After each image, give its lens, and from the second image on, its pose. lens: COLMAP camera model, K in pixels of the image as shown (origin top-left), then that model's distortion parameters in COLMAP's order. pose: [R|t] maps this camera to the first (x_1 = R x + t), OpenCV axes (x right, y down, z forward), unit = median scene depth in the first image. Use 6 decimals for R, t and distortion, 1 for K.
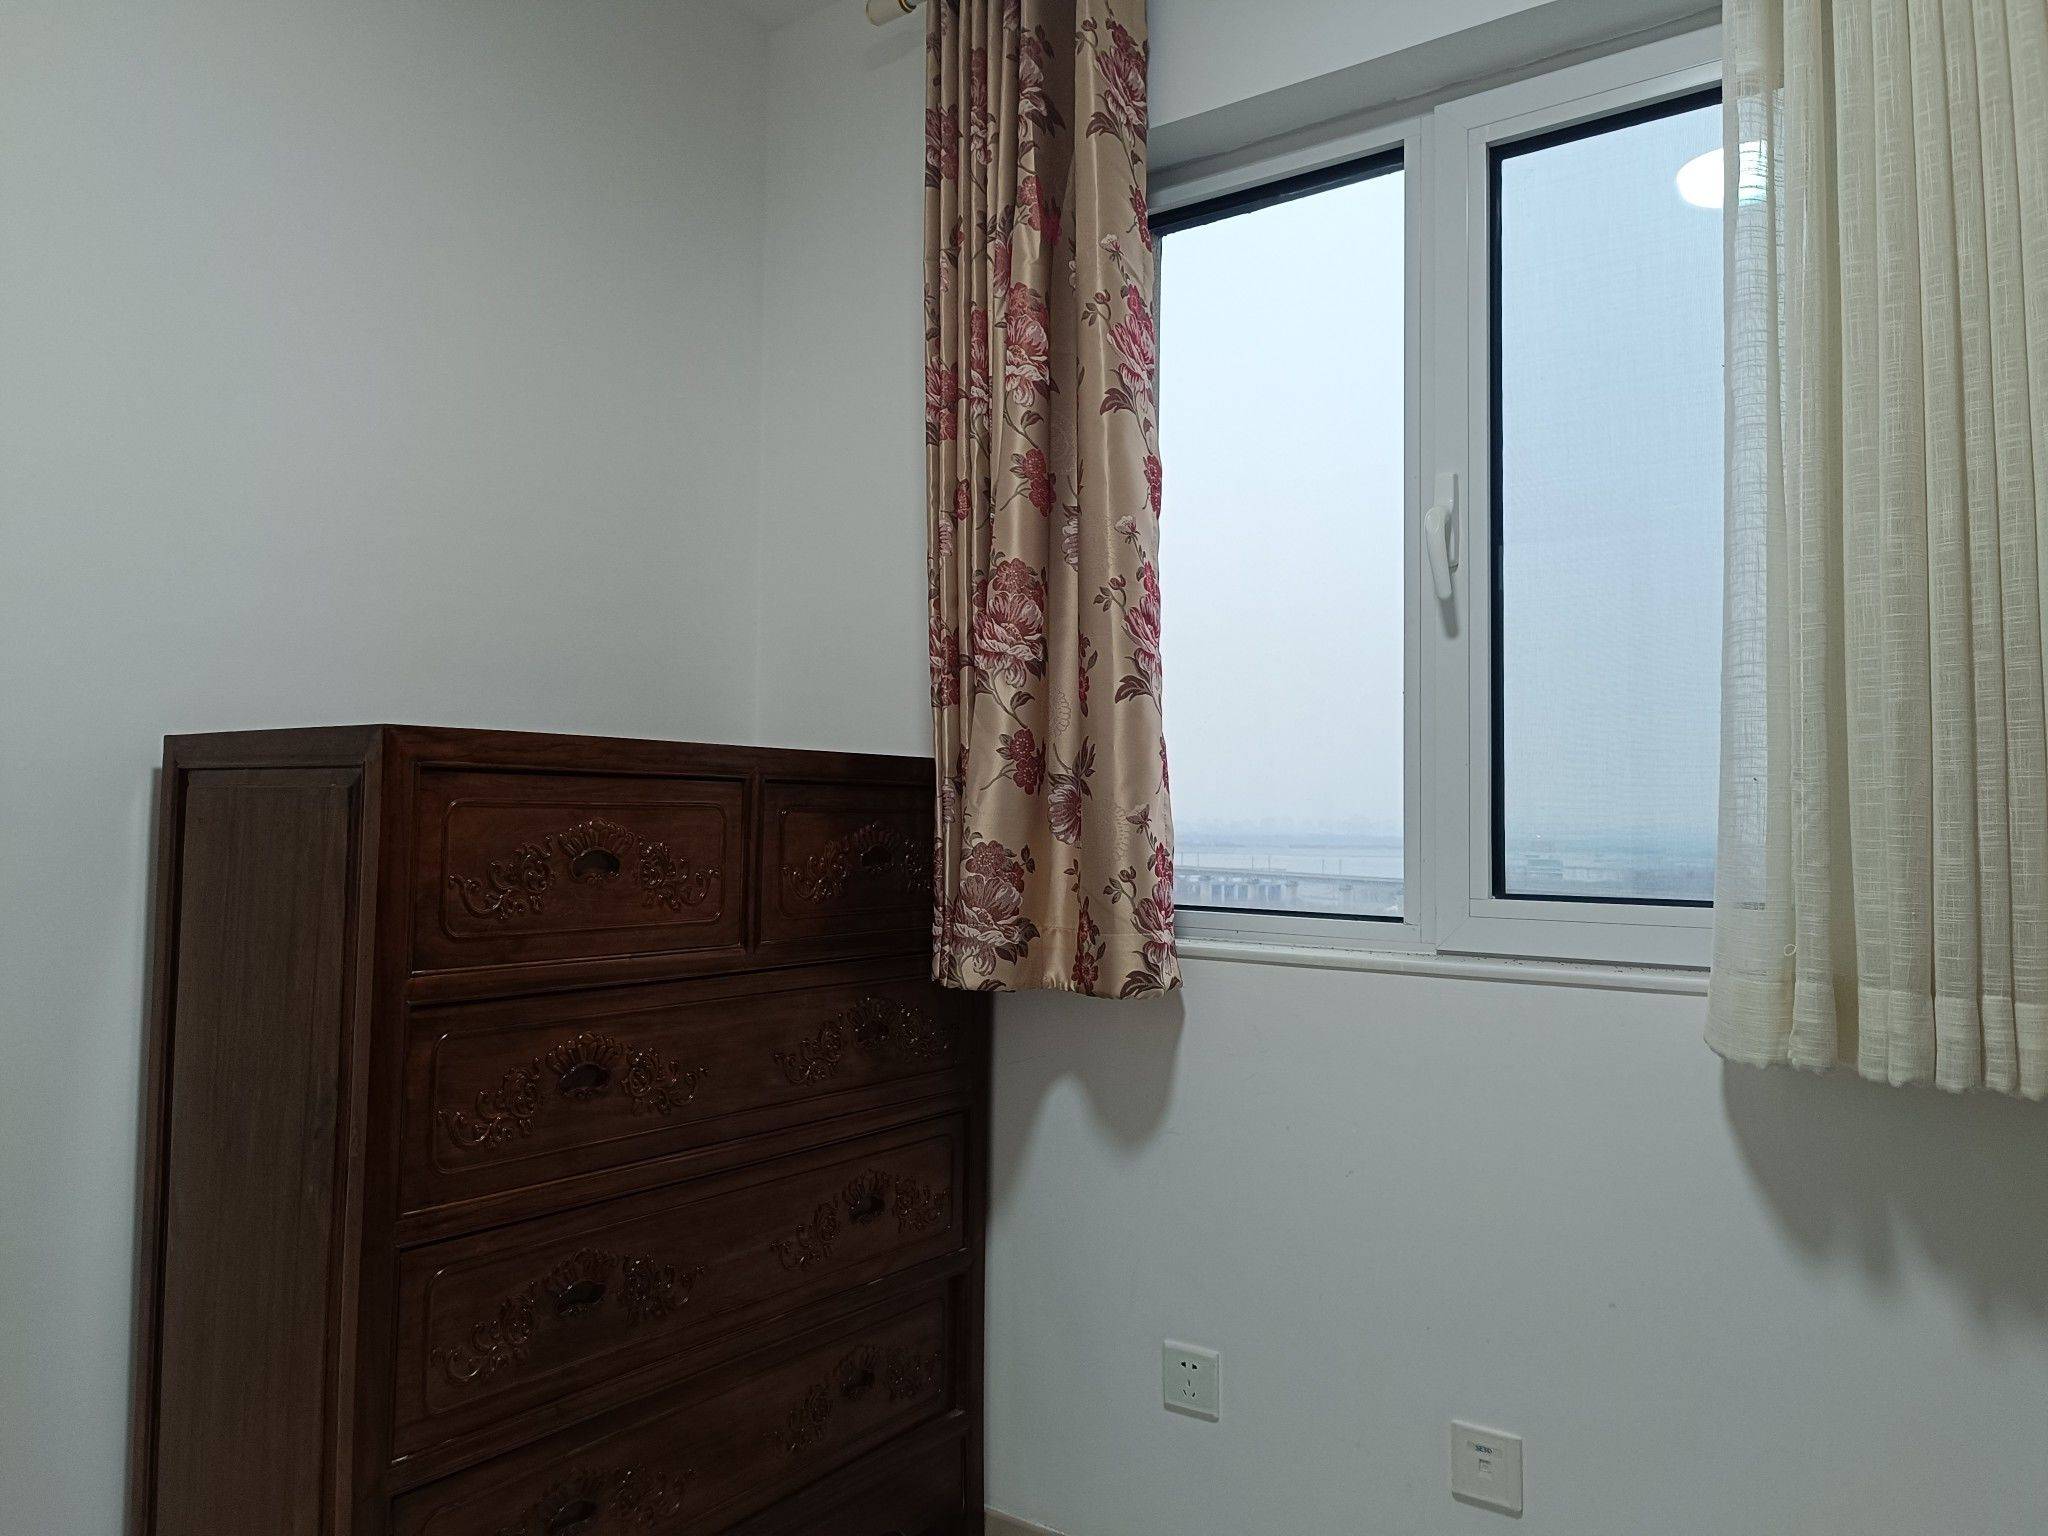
lens RADIAL K [[1420.7, 0, 1021.6], [0, 1420.7, 764.4], [0, 0, 1]] dist [0.011411, -0.006087]
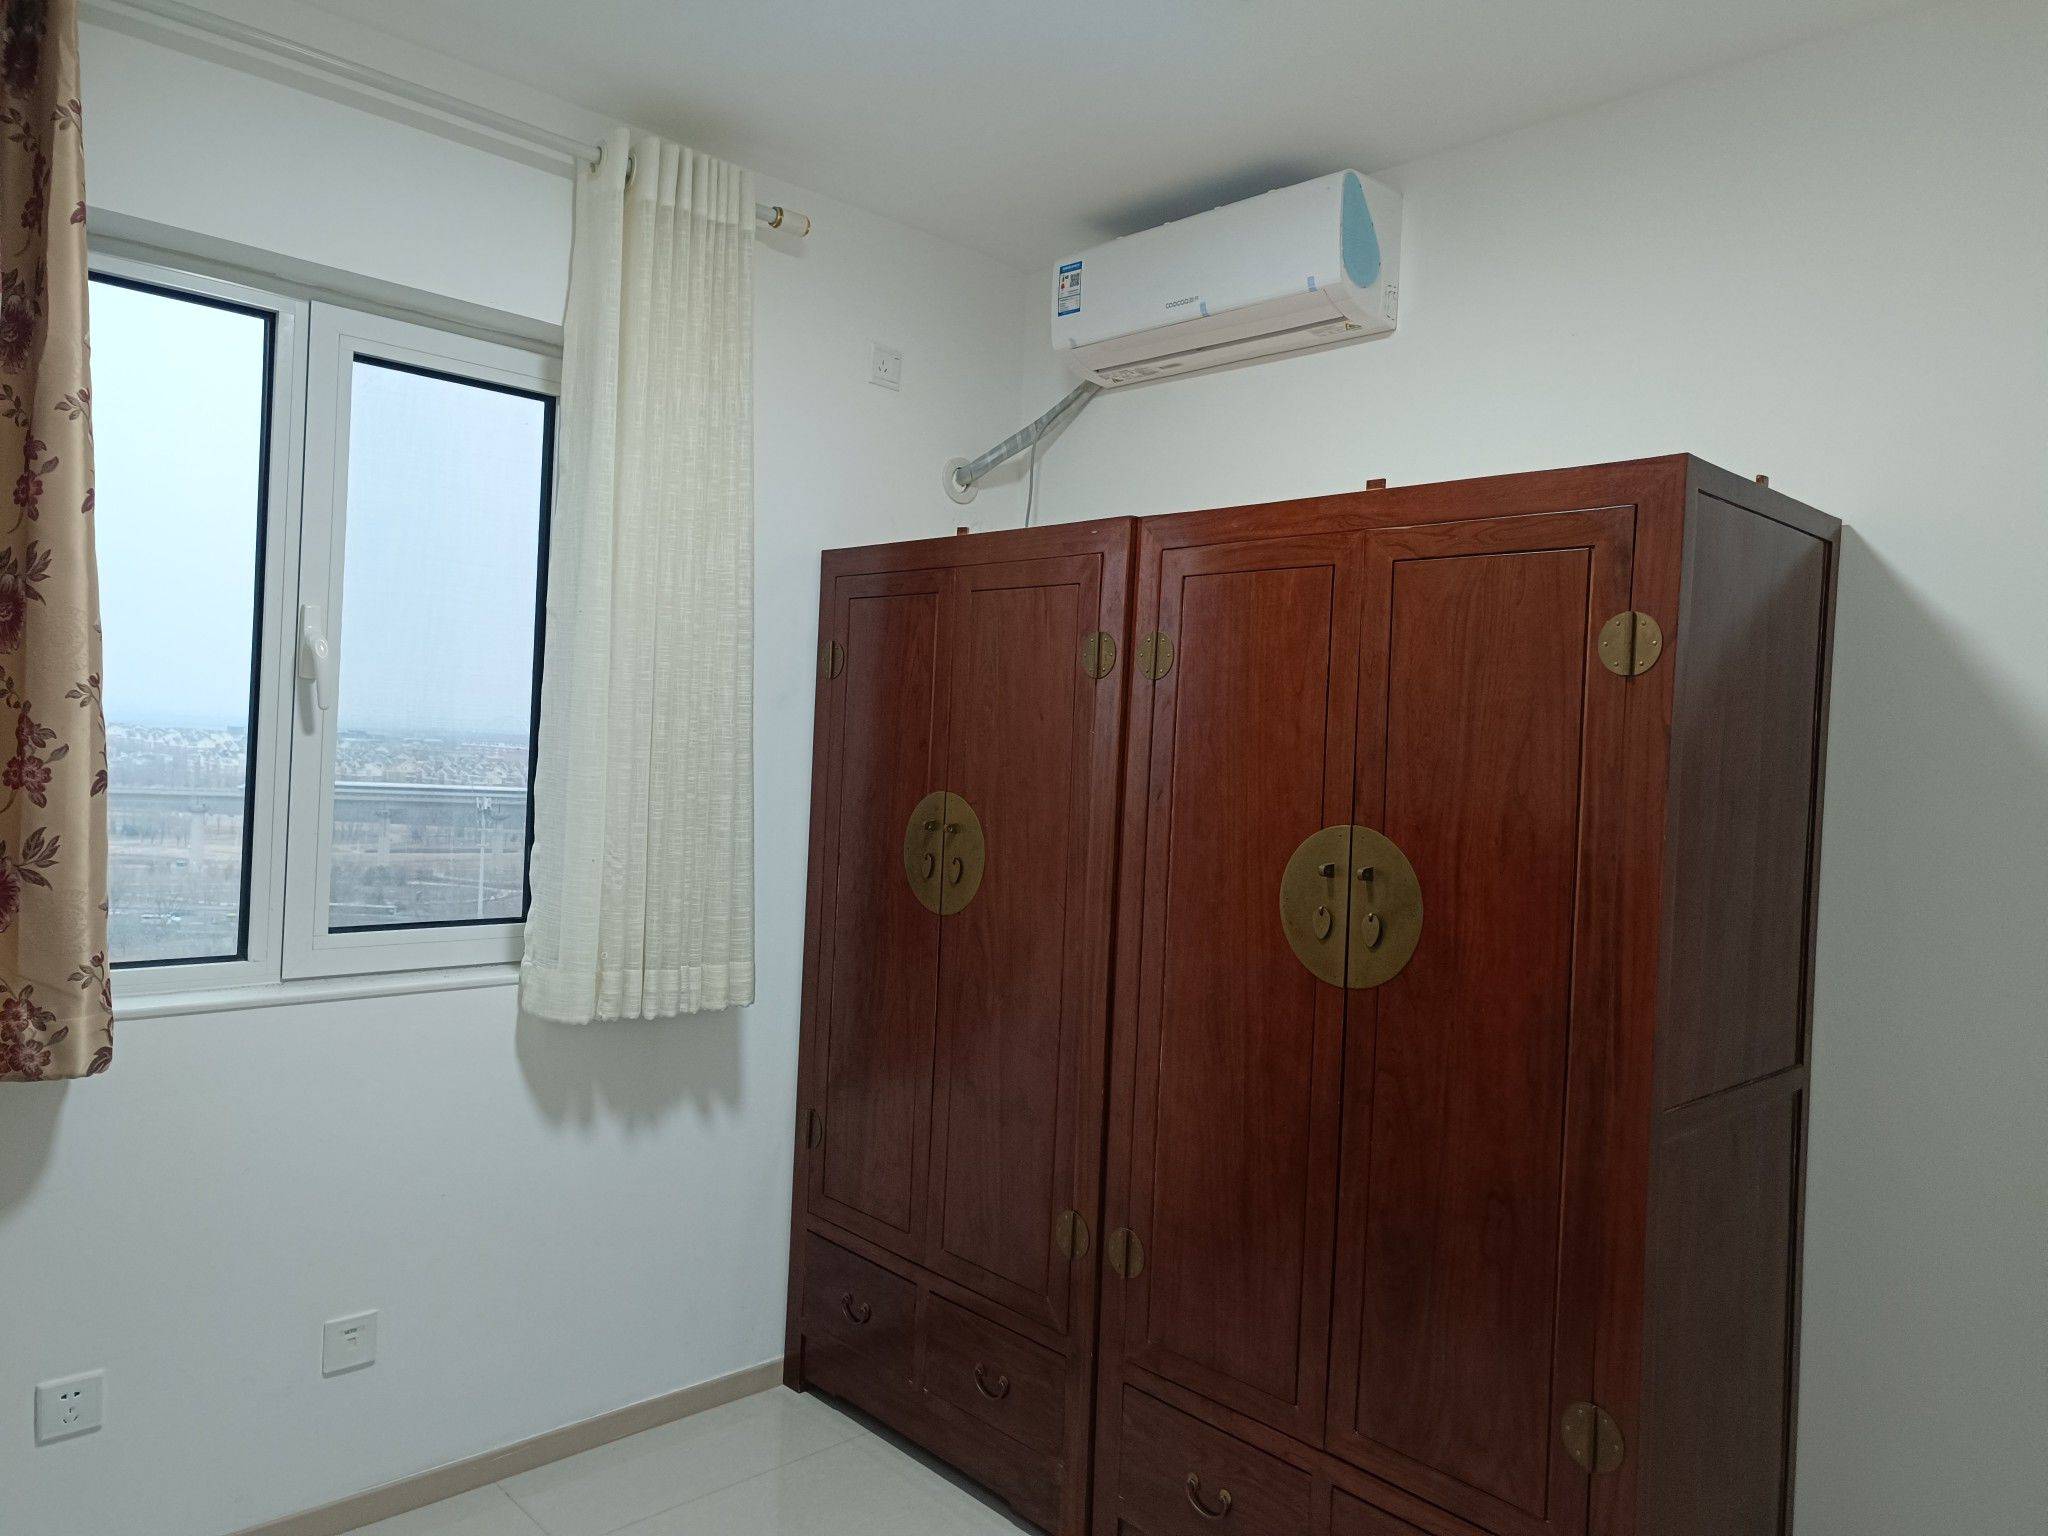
lens RADIAL K [[1420.7, 0, 1021.2], [0, 1420.7, 766.6], [0, 0, 1]] dist [0.011411, -0.006087]
pose [[0.172385, -0.025302, 0.984705, -0.852693], [-0.092493, 0.994838, 0.041754, -0.173674], [-0.980678, -0.098276, 0.169155, 0.159654]]
